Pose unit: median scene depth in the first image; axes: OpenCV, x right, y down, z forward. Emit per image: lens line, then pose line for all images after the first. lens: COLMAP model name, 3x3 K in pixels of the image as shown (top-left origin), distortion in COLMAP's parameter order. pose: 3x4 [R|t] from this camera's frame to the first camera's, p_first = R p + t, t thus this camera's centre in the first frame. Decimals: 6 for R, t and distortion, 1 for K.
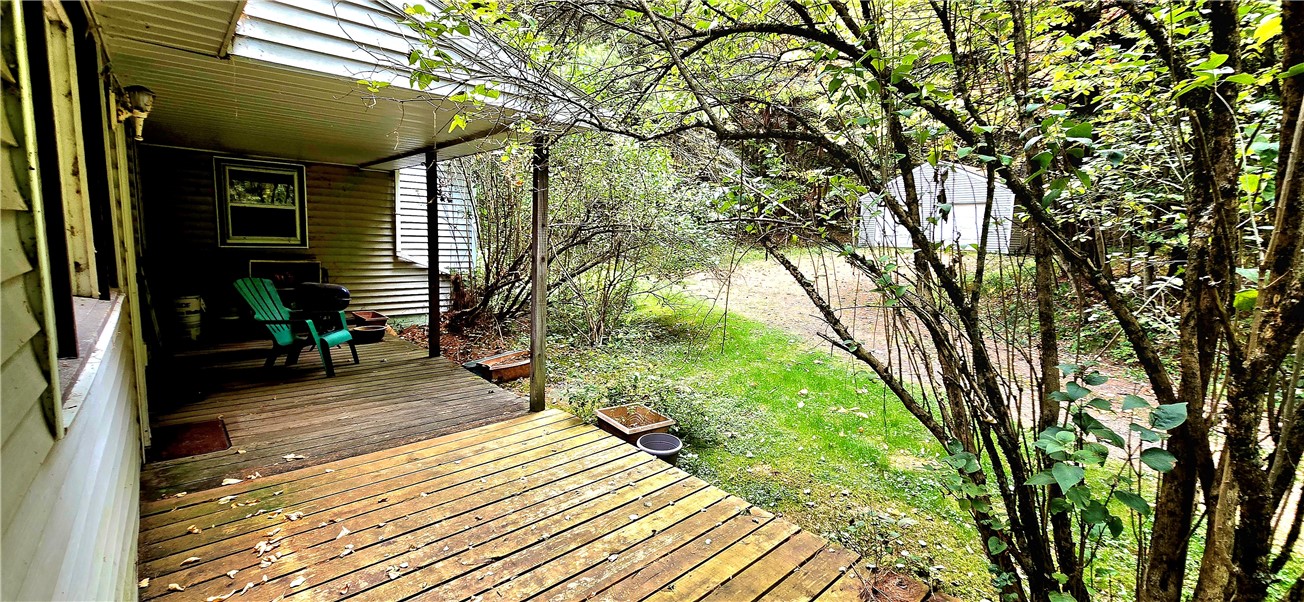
lens RADIAL K [[535.8, 0, 661.4], [0, 535.8, 304.1], [0, 0, 1]] dist [0.000774, 0.000411]
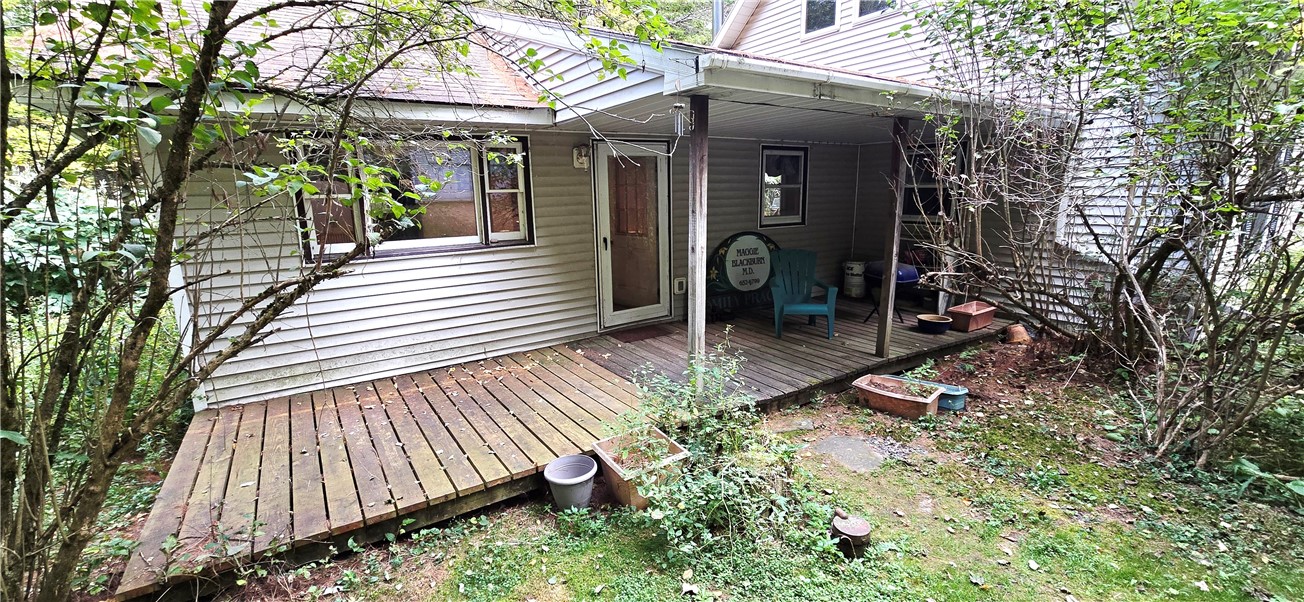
lens RADIAL K [[535.8, 0, 661.4], [0, 535.8, 304.1], [0, 0, 1]] dist [0.000774, 0.000411]
pose [[-0.166550, 0.176187, -0.970164, 0.798859], [-0.116193, 0.973545, 0.196748, -0.198500], [0.979163, 0.145495, -0.141673, 1.270112]]
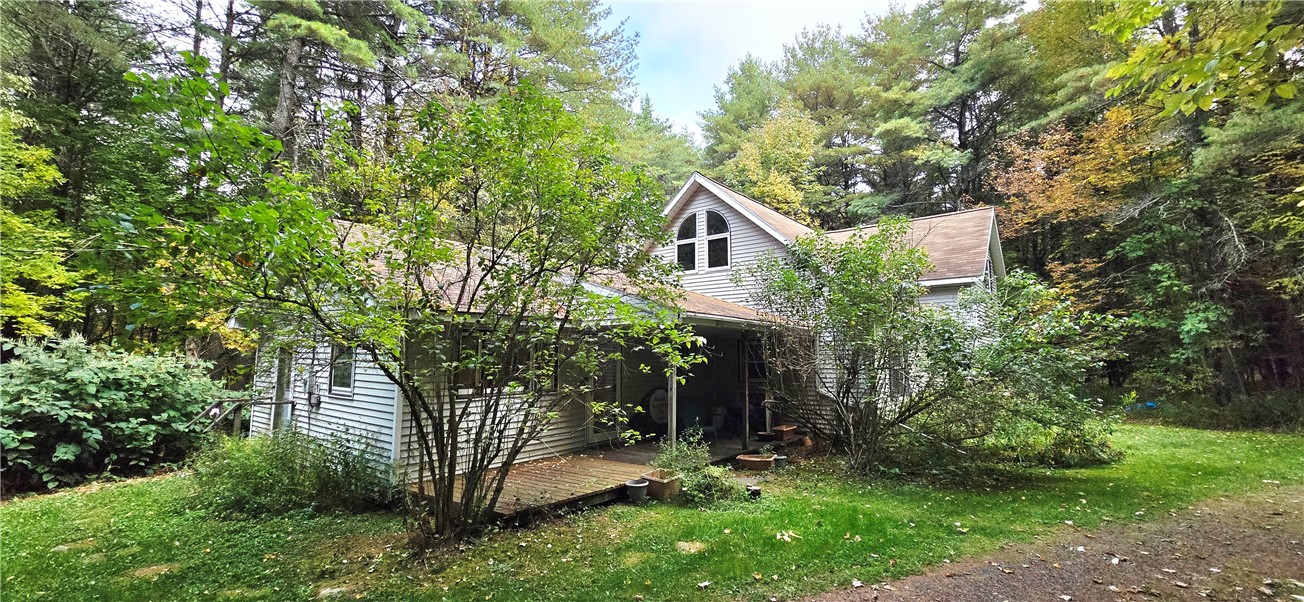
lens RADIAL K [[535.8, 0, 661.4], [0, 535.8, 304.1], [0, 0, 1]] dist [0.000774, 0.000411]
pose [[0.148077, -0.131993, -0.980128, 2.135662], [-0.125990, 0.980461, -0.151072, -0.106691], [0.980918, 0.145857, 0.128554, 0.752357]]
